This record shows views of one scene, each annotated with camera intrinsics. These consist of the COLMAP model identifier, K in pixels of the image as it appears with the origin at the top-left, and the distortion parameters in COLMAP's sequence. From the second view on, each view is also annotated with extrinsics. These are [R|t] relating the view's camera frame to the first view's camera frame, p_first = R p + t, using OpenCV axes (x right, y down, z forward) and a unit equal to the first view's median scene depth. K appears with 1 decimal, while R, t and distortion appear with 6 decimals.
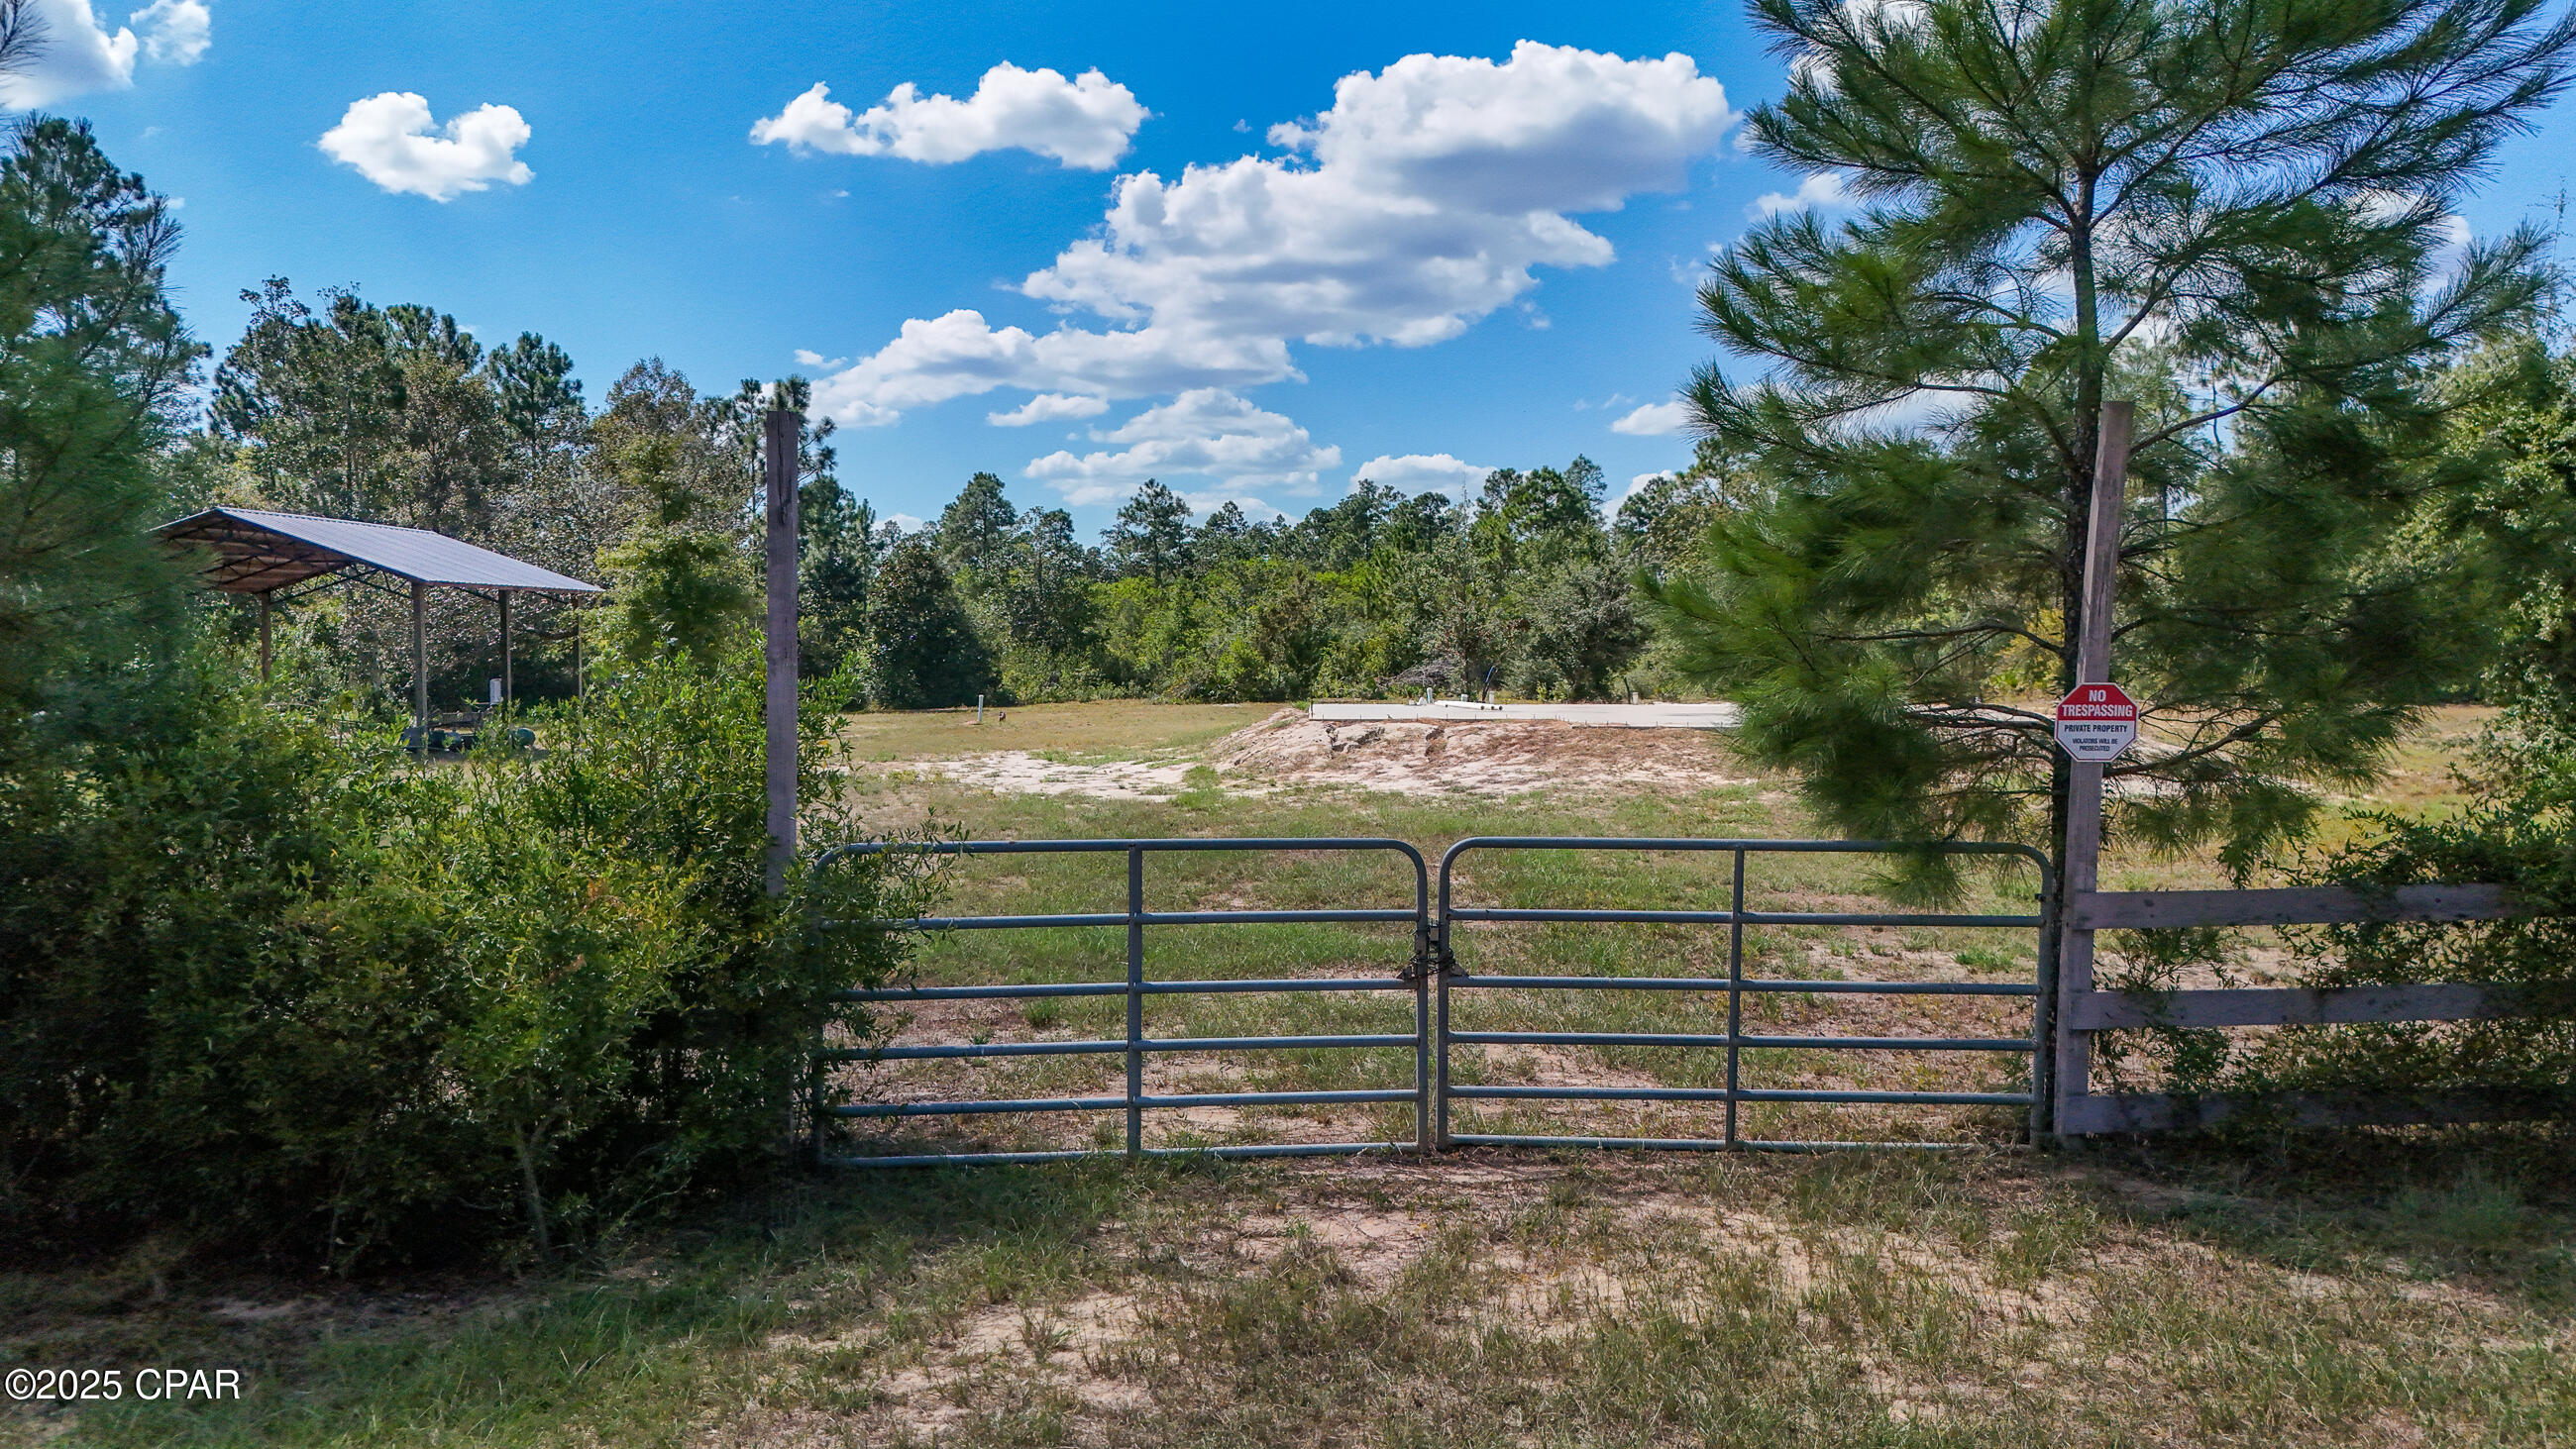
lens RADIAL K [[1897.1, 0, 1287.1], [0, 1897.1, 774.6], [0, 0, 1]] dist [0.062468, -0.050210]
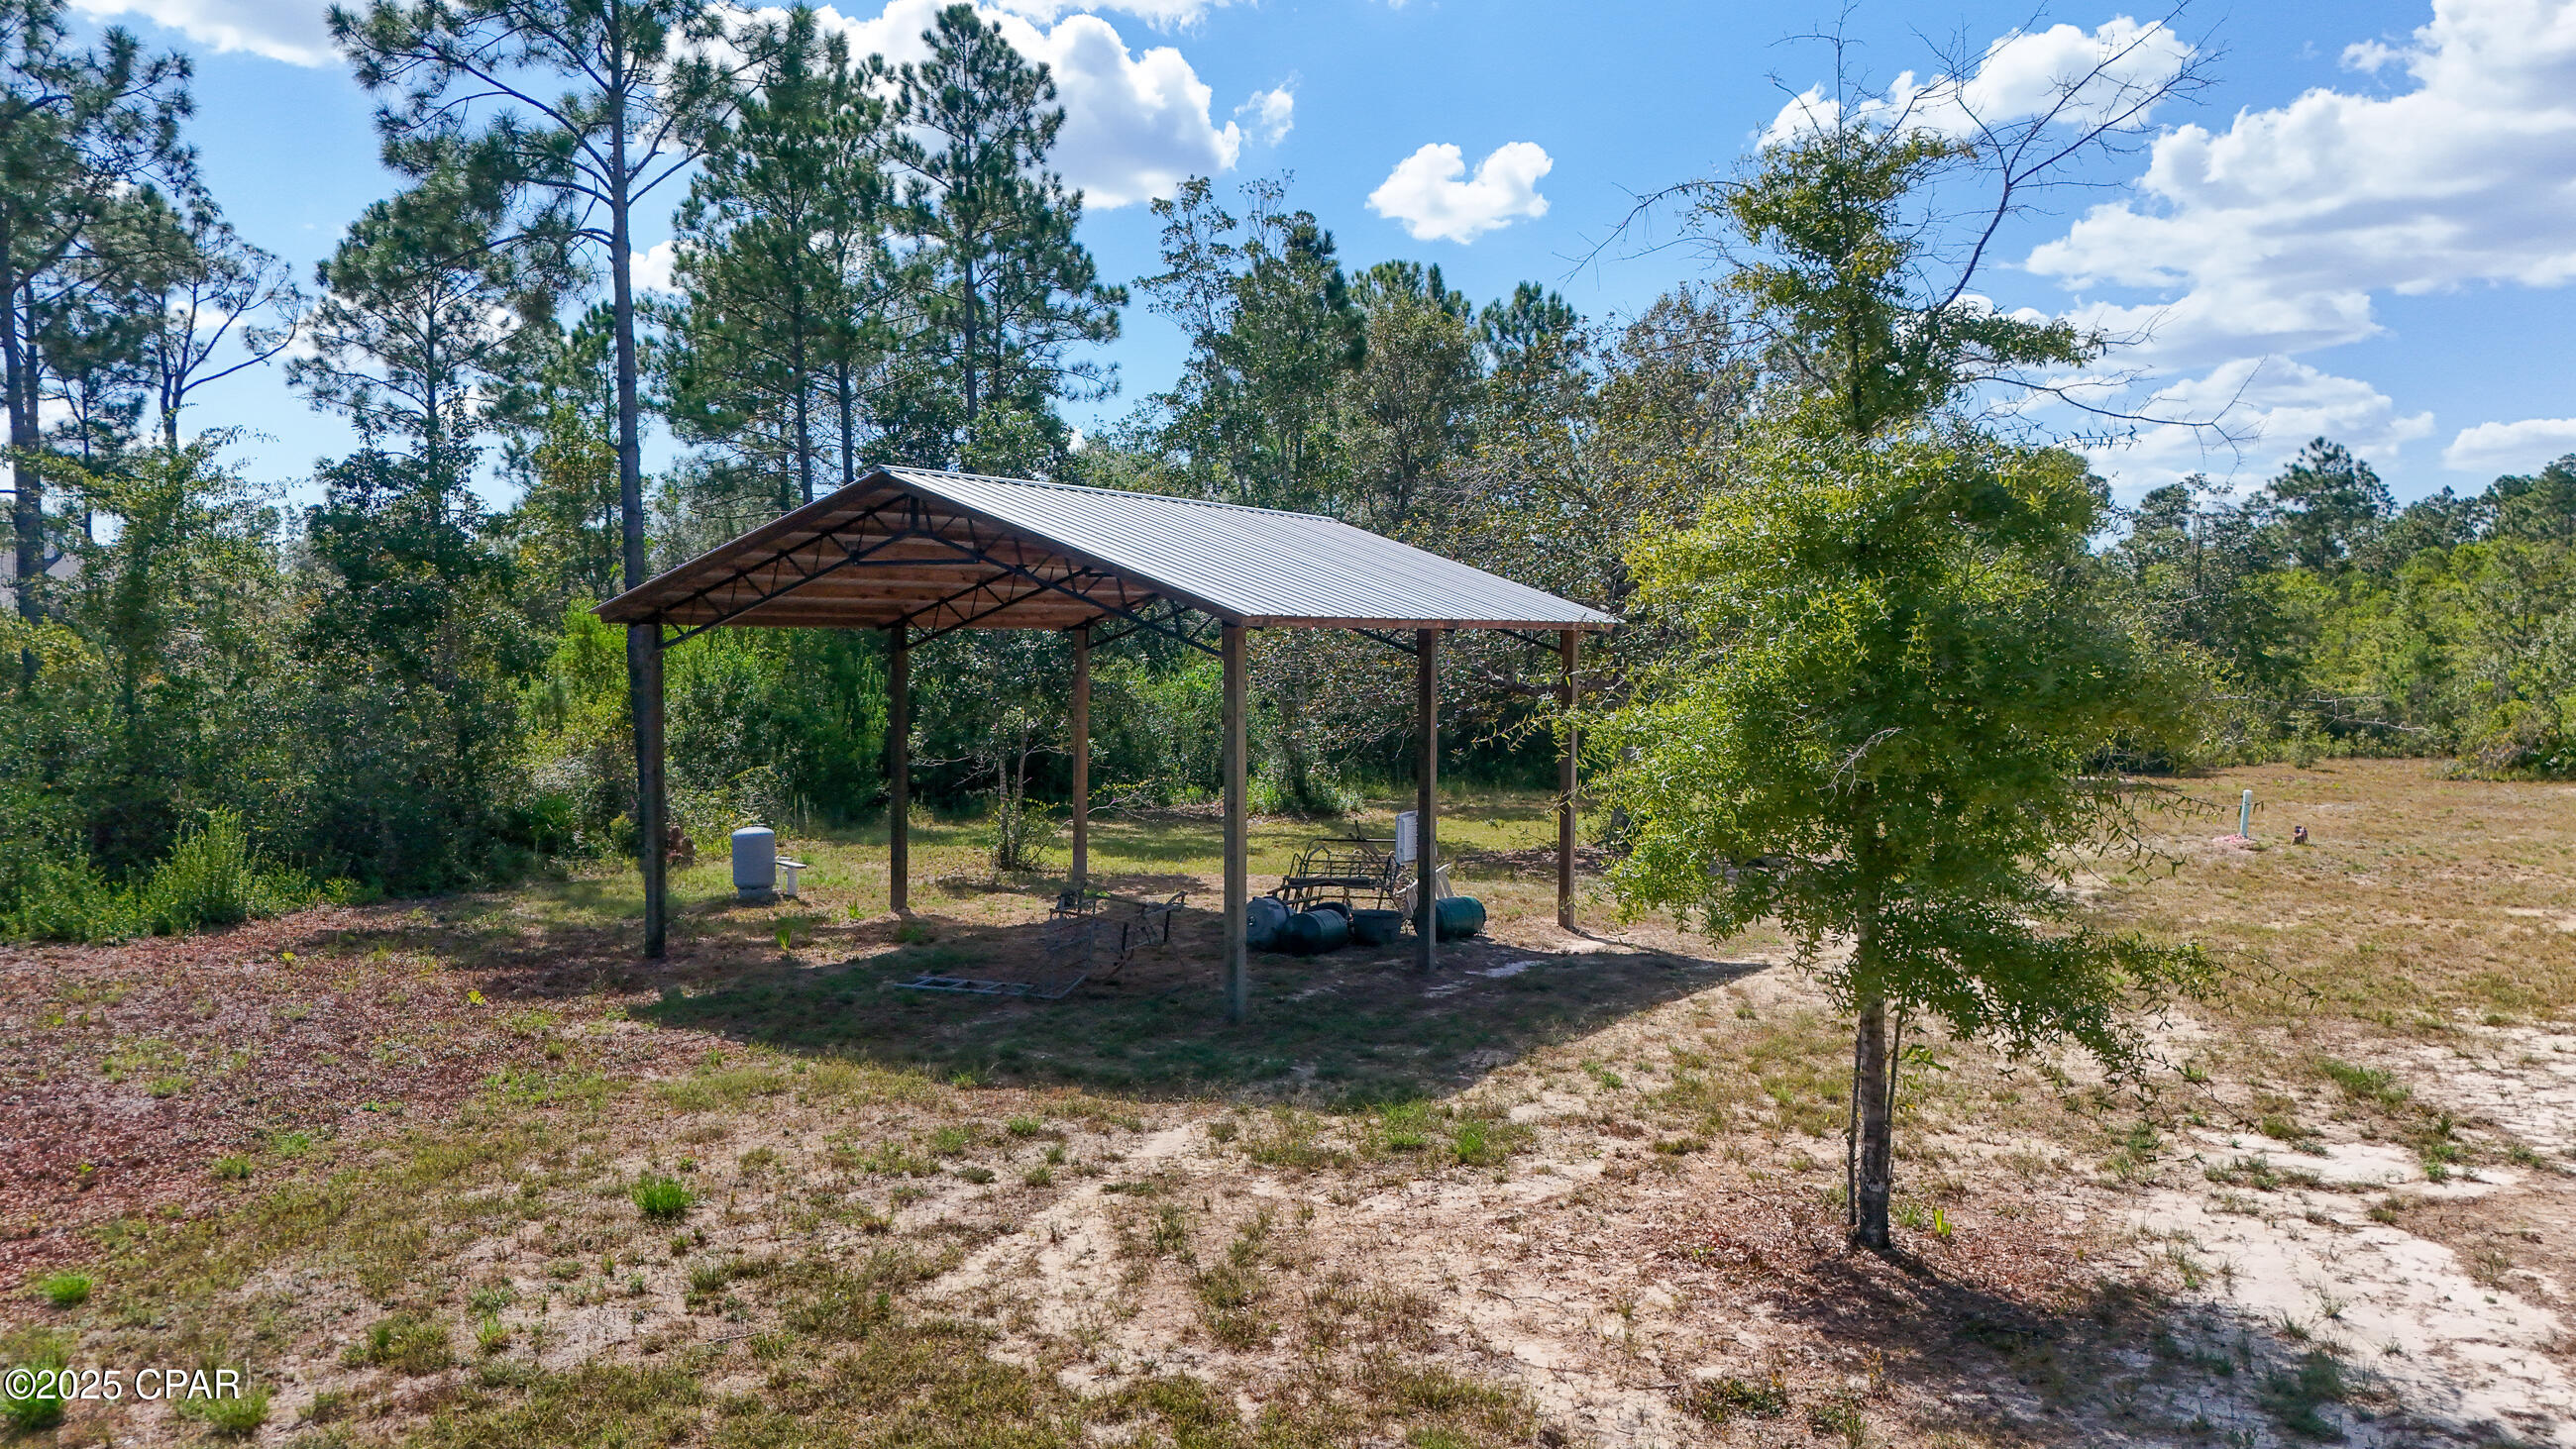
lens RADIAL K [[1897.1, 0, 1277.5], [0, 1897.1, 735.8], [0, 0, 1]] dist [0.062468, -0.050210]
pose [[0.874414, 0.027120, -0.484423, -0.092952], [-0.037228, 0.999243, -0.011257, -0.027660], [0.483751, 0.027877, 0.874762, 0.250895]]
